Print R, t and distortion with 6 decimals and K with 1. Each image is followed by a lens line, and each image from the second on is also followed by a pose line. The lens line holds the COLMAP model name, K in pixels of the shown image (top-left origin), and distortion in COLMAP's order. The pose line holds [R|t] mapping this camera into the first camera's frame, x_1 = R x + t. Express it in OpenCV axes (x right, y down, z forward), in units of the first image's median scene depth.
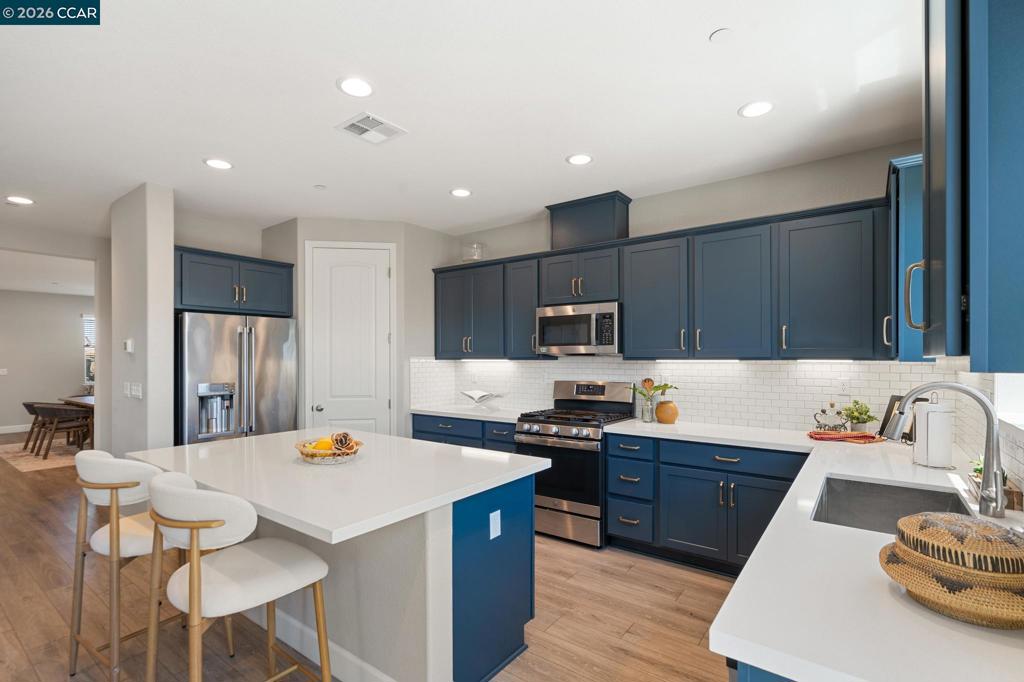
lens RADIAL K [[487.3, 0, 514.3], [0, 487.3, 358.2], [0, 0, 1]] dist [0.003111, 0.000353]
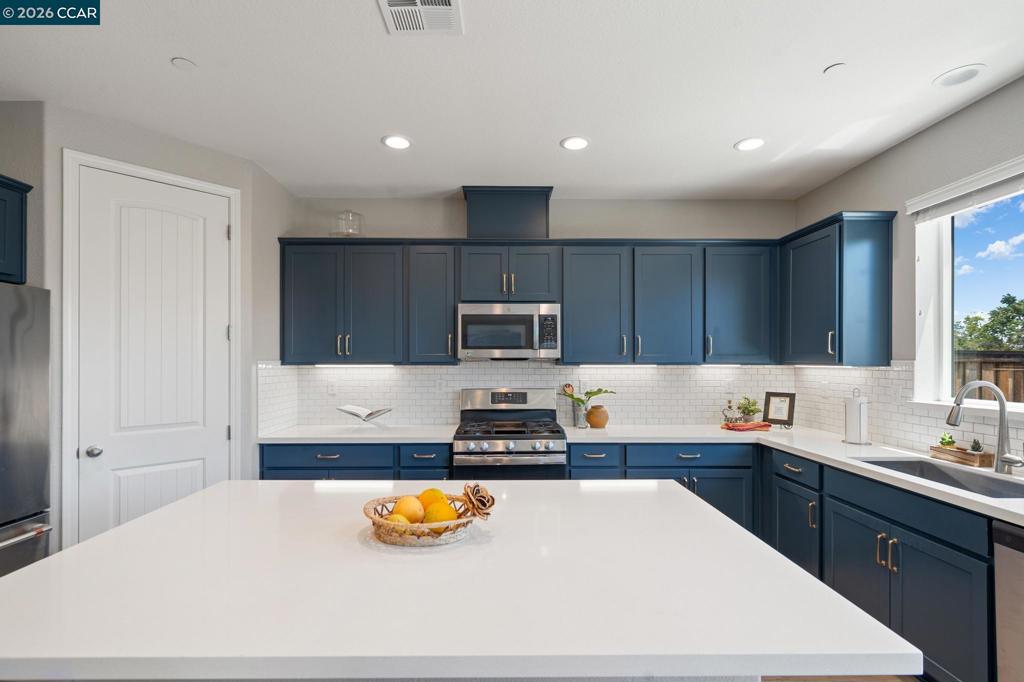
lens RADIAL K [[478.7, 0, 510.6], [0, 478.7, 360.4], [0, 0, 1]] dist [0.000485, 0.000281]
pose [[0.791897, 0.004405, 0.610638, -0.386461], [-0.001498, 0.999985, -0.005271, -0.000293], [-0.610652, 0.003259, 0.791892, 0.286013]]
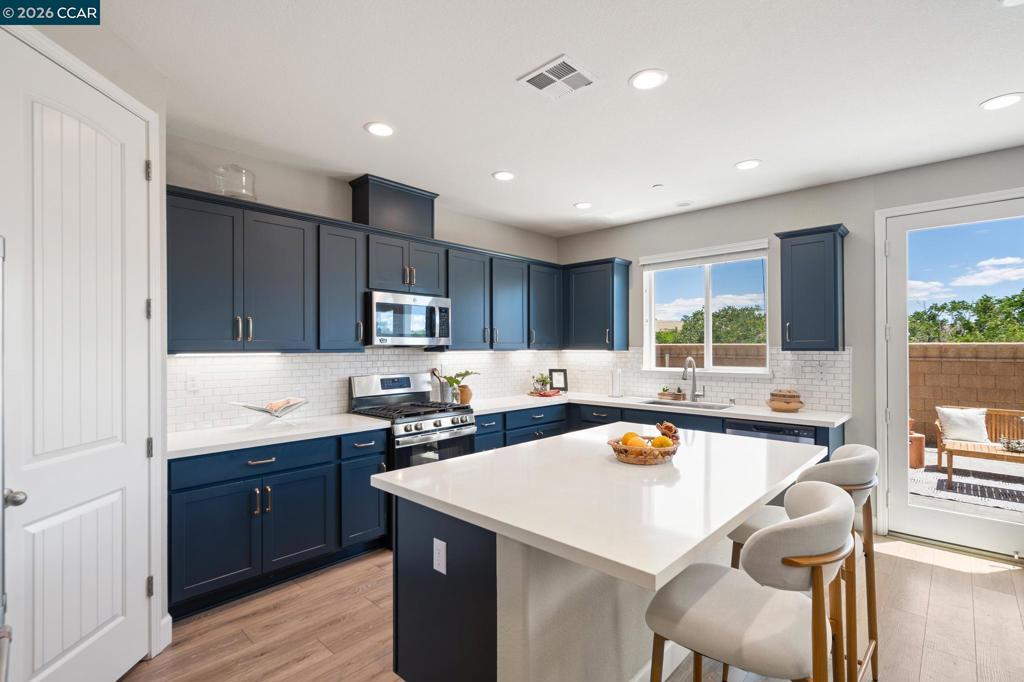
lens RADIAL K [[476.6, 0, 514.2], [0, 476.6, 346.3], [0, 0, 1]] dist [-0.000624, 0.000134]
pose [[0.108182, 0.006931, 0.994107, -0.749771], [0.004636, 0.999961, -0.007476, 0.000812], [-0.994120, 0.005418, 0.108146, 0.660509]]
